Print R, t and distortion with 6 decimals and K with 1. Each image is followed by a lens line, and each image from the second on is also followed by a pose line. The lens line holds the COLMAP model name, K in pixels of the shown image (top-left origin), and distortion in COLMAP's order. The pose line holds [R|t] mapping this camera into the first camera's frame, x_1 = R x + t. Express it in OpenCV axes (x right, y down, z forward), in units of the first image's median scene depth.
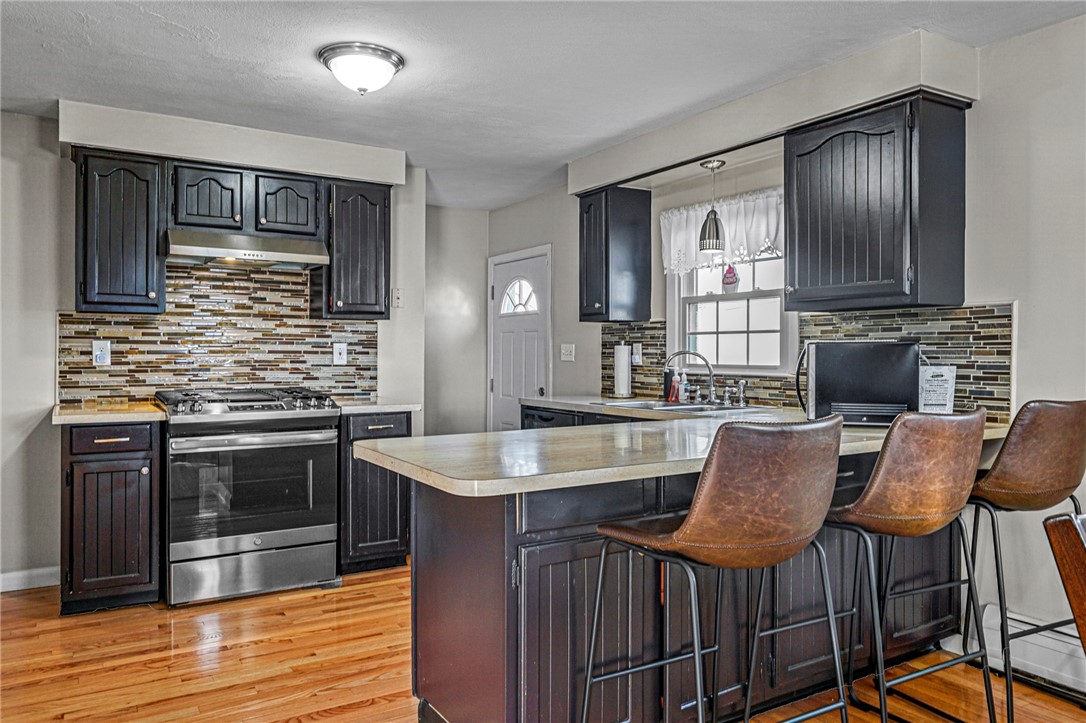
lens RADIAL K [[760.1, 0, 541.4], [0, 760.1, 354.0], [0, 0, 1]] dist [-0.006195, 0.000272]
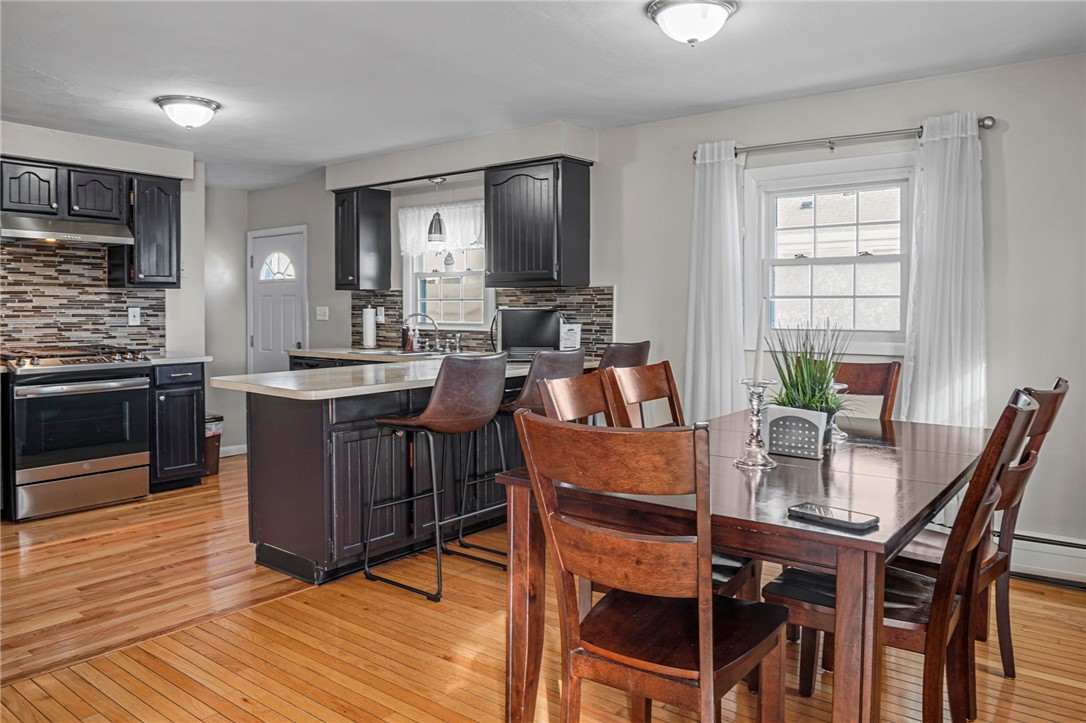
lens RADIAL K [[792.8, 0, 527.8], [0, 792.8, 326.5], [0, 0, 1]] dist [-0.070924, 0.001802]
pose [[0.942540, -0.010930, 0.333916, -0.096788], [0.002711, 0.999682, 0.025070, -0.014681], [-0.334083, -0.022724, 0.942270, -0.395693]]
